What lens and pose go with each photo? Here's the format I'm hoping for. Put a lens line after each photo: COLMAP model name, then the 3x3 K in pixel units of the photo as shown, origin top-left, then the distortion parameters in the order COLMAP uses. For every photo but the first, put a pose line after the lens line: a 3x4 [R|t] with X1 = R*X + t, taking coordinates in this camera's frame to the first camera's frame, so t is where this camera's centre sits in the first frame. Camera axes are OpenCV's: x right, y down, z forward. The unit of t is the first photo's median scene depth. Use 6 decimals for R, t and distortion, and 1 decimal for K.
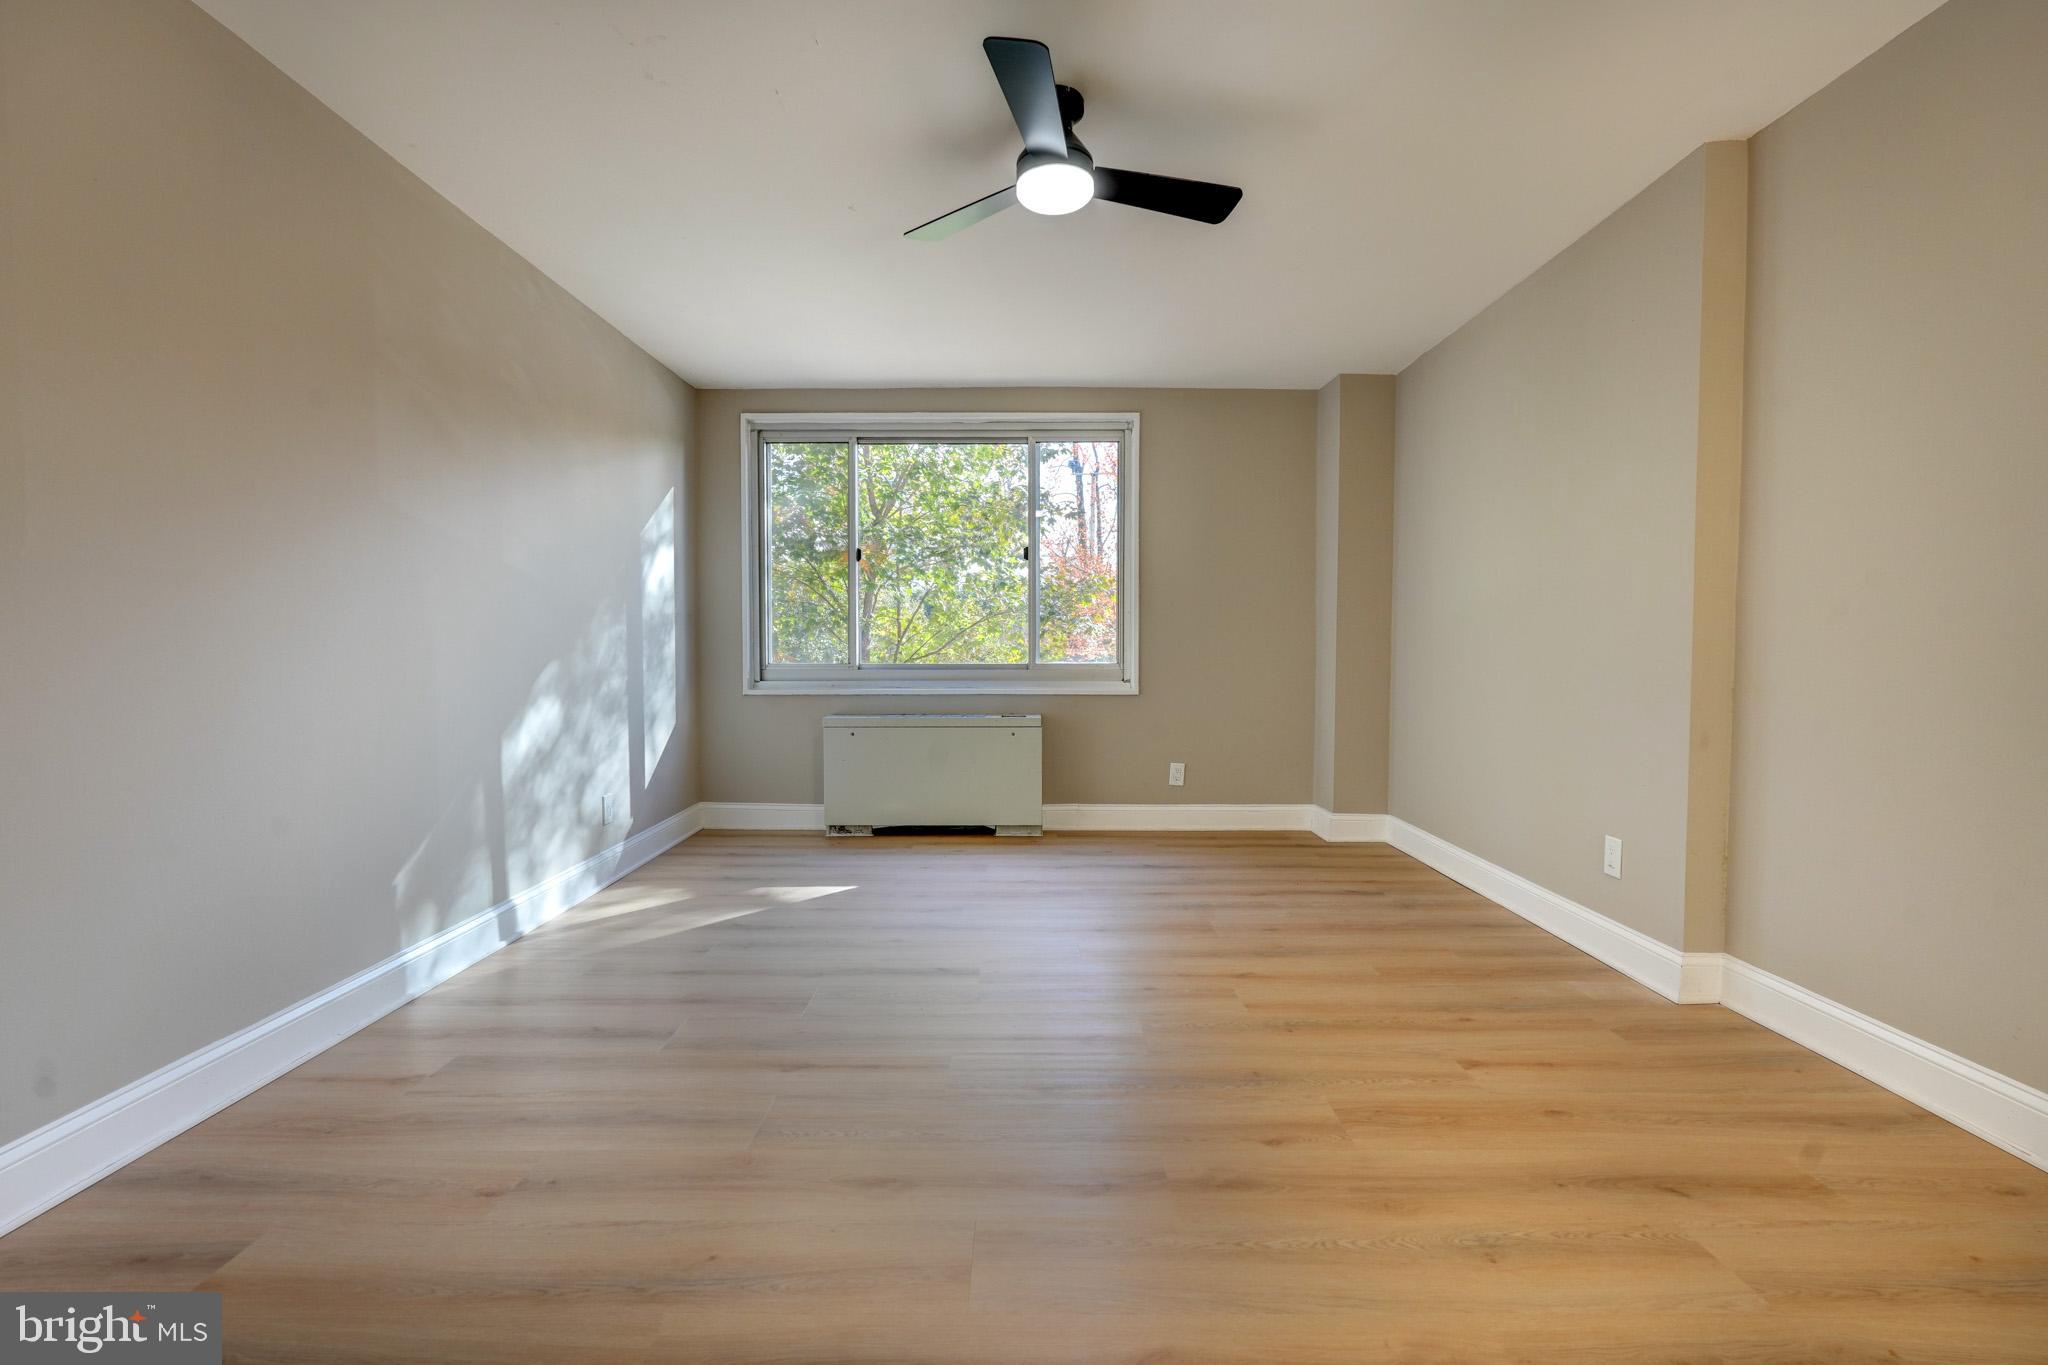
lens RADIAL K [[965.3, 0, 1024.0], [0, 965.3, 682.5], [0, 0, 1]] dist [-0.000553, 0.000888]
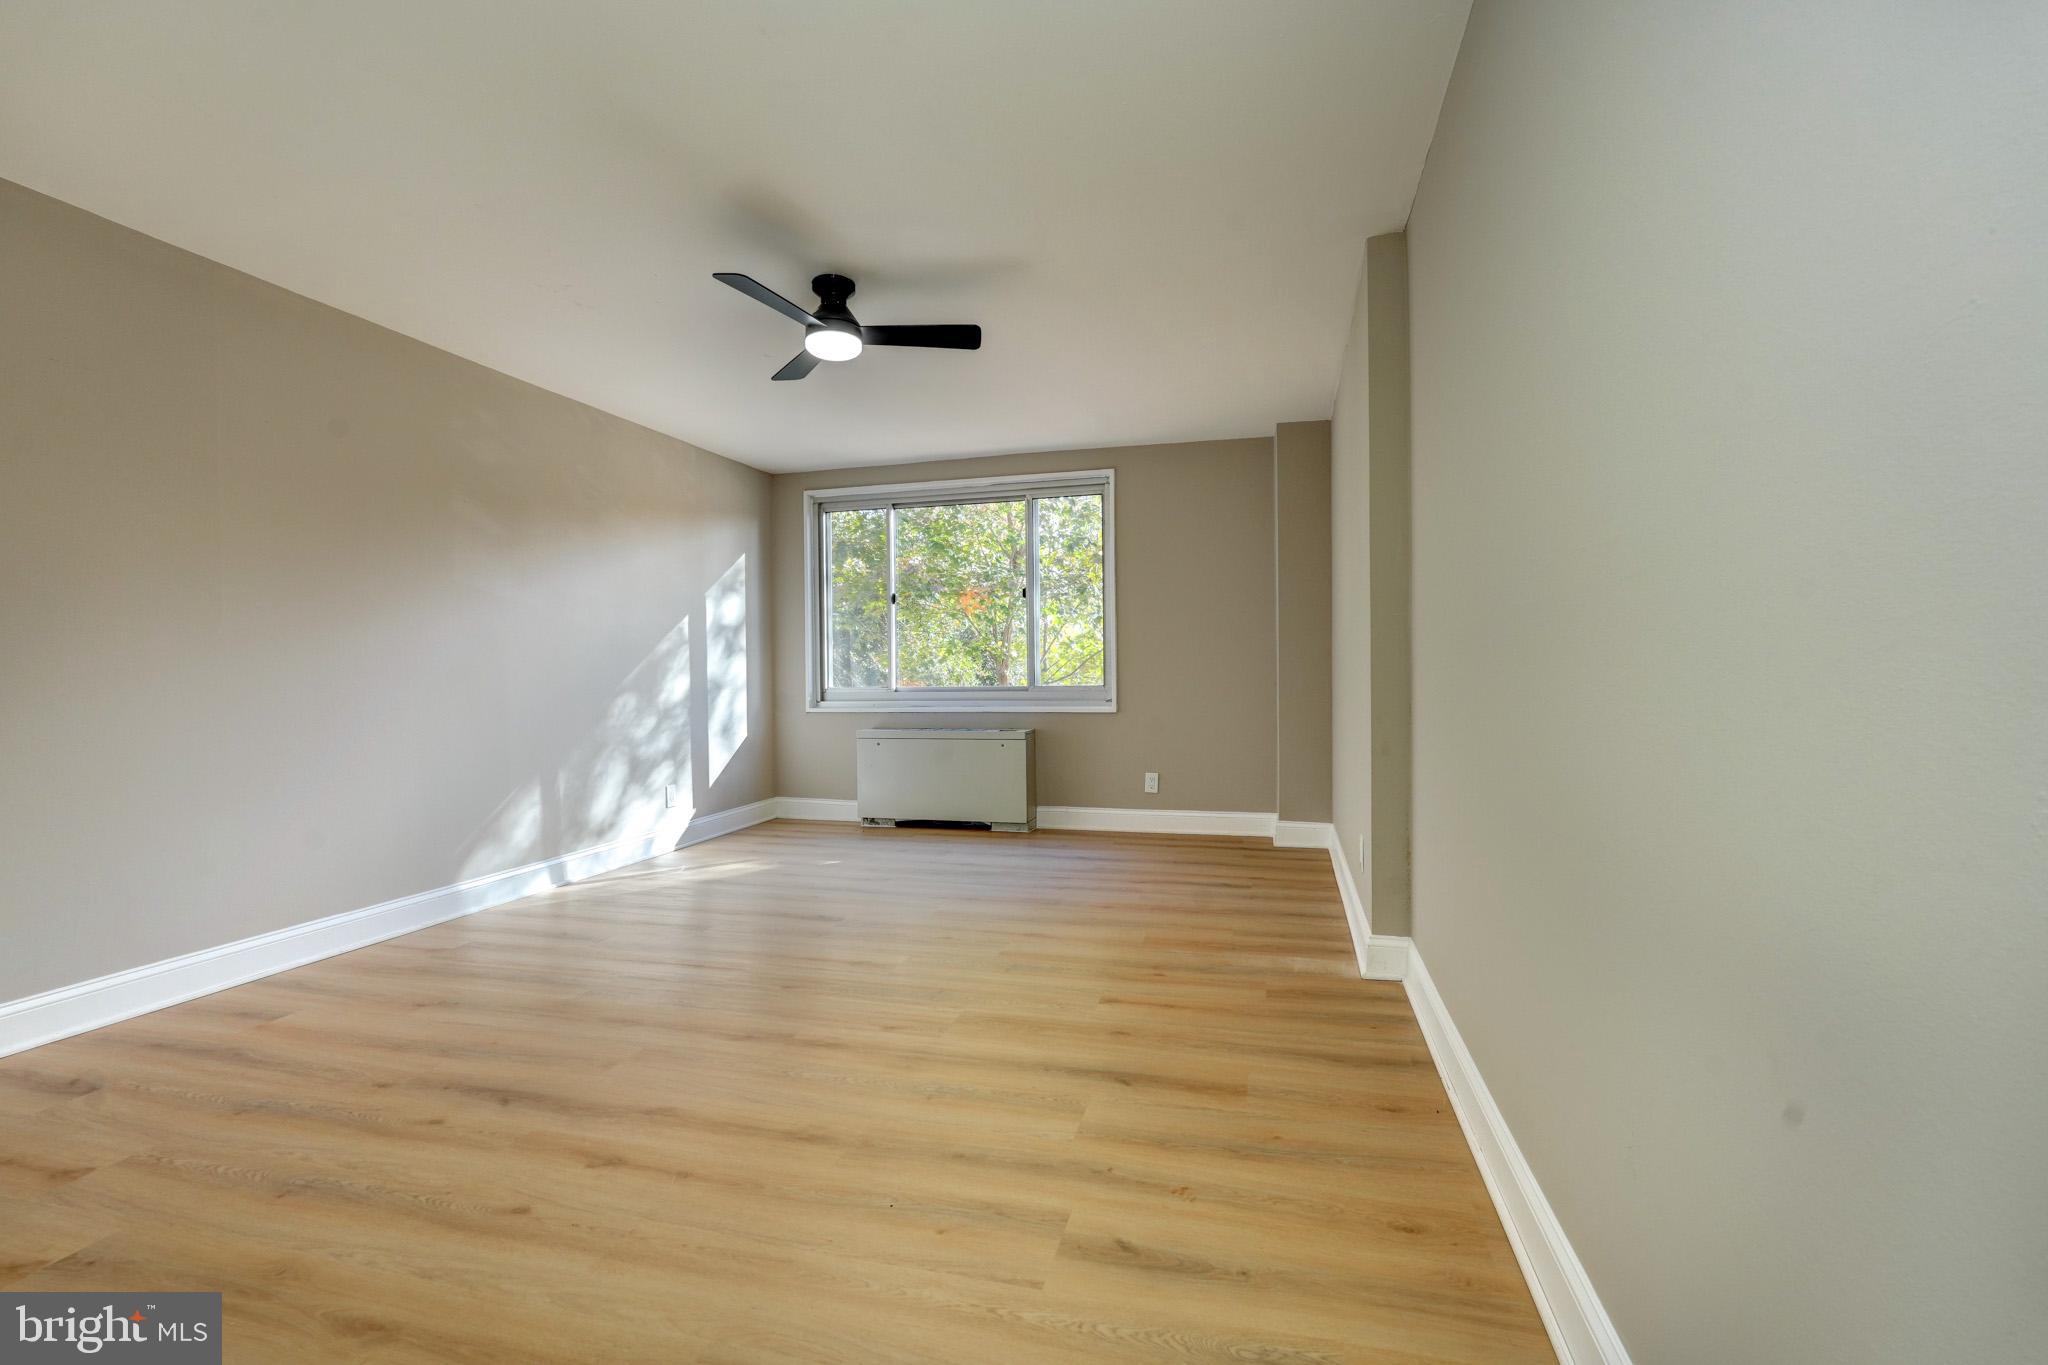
lens RADIAL K [[936.1, 0, 1024.0], [0, 936.1, 682.5], [0, 0, 1]] dist [-0.004093, -0.000358]
pose [[0.962611, -0.007545, -0.270782, 0.324017], [0.001198, 0.999721, -0.023596, 0.003032], [0.270884, 0.022390, 0.962351, -0.104510]]
